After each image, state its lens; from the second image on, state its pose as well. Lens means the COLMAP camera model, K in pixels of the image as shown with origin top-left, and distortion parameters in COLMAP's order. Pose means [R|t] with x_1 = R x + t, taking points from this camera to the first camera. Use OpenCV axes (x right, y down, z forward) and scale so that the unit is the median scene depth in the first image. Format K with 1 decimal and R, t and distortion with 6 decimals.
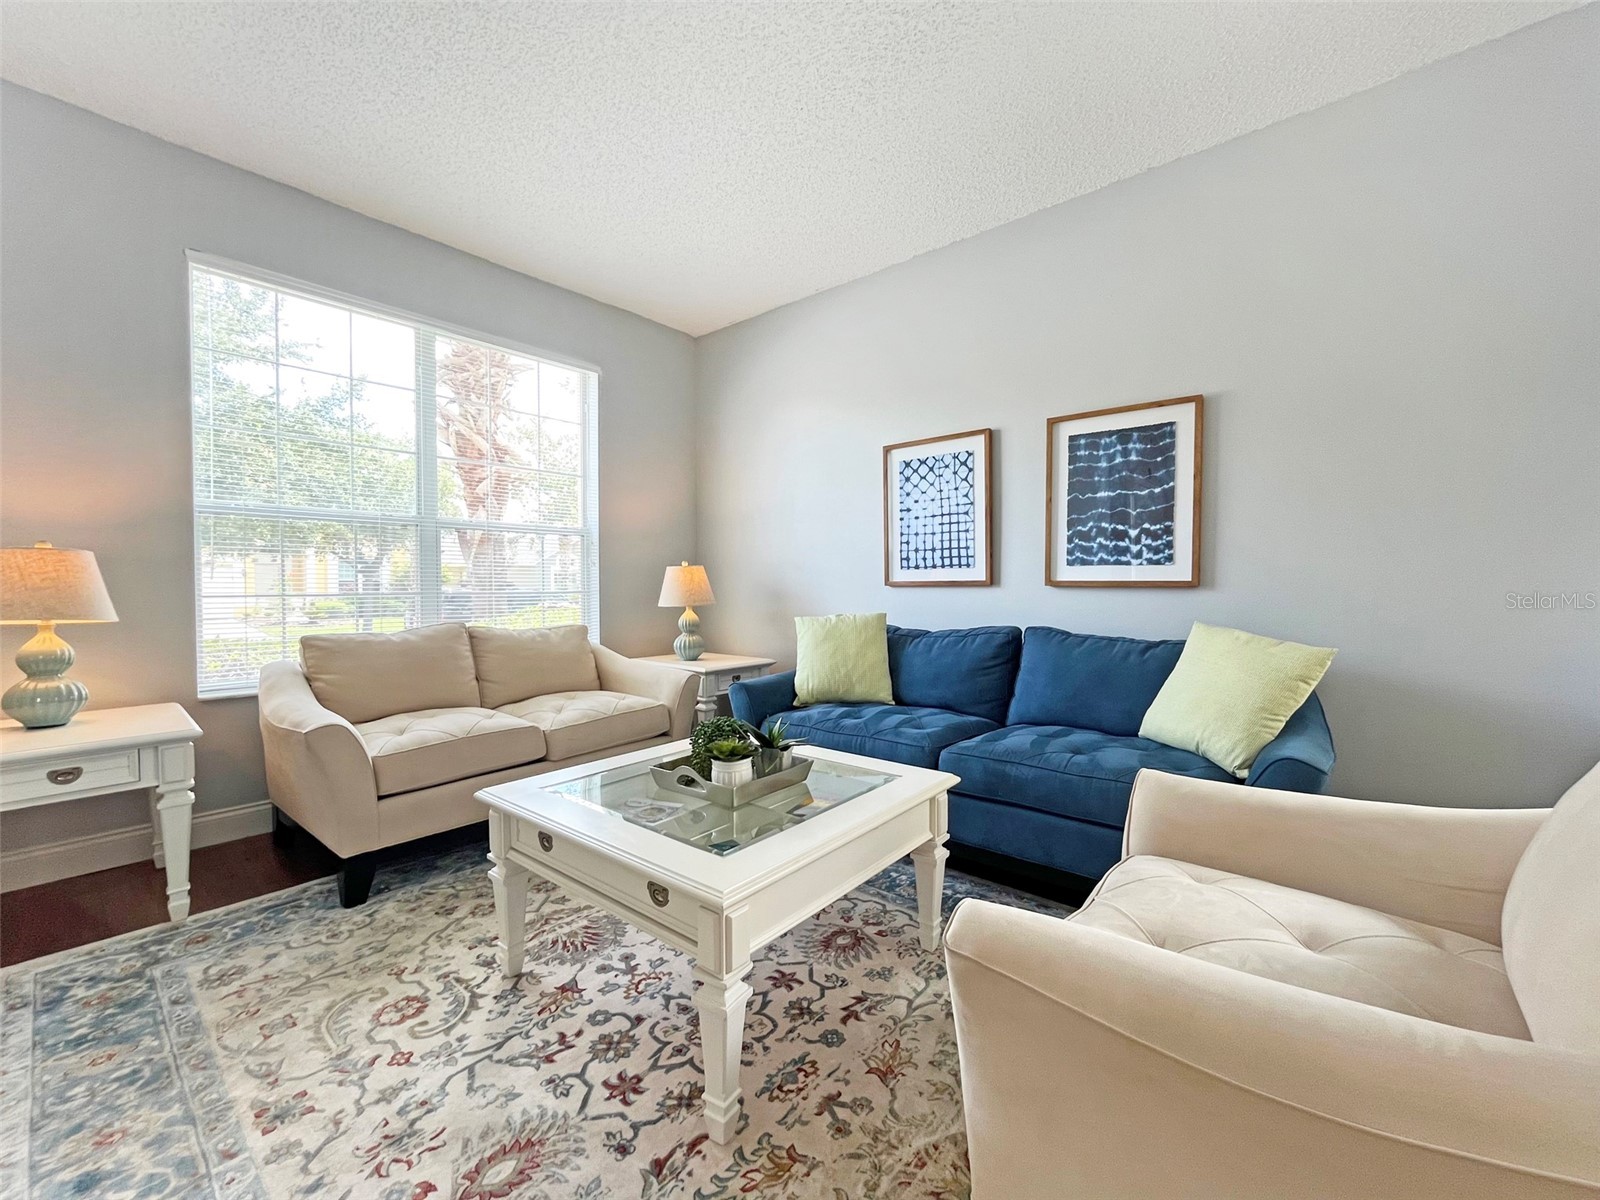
lens RADIAL K [[649.4, 0, 796.3], [0, 649.4, 598.3], [0, 0, 1]] dist [-0.001368, -0.000421]
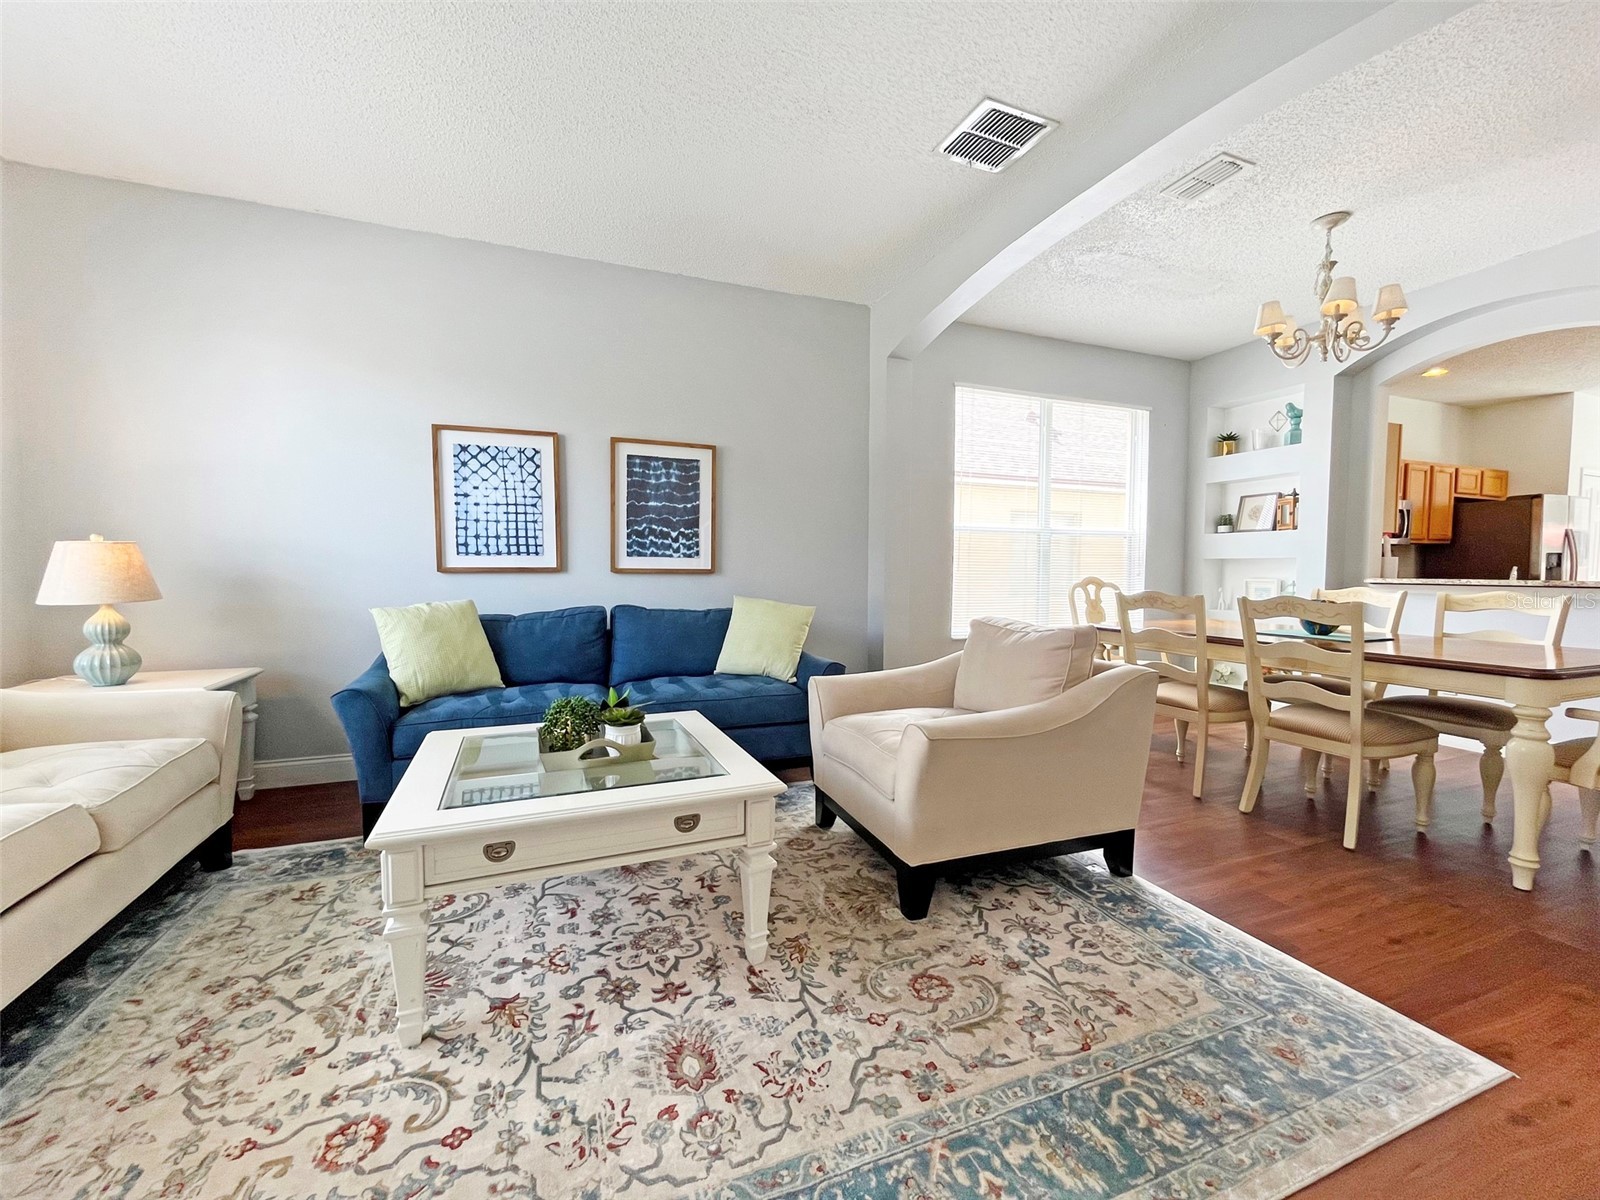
lens RADIAL K [[649.4, 0, 796.3], [0, 649.4, 598.3], [0, 0, 1]] dist [-0.001368, -0.000421]
pose [[0.469804, -0.036918, 0.881998, -0.564431], [0.013223, 0.999307, 0.034785, -0.008087], [-0.882672, -0.004680, 0.469967, 0.108555]]
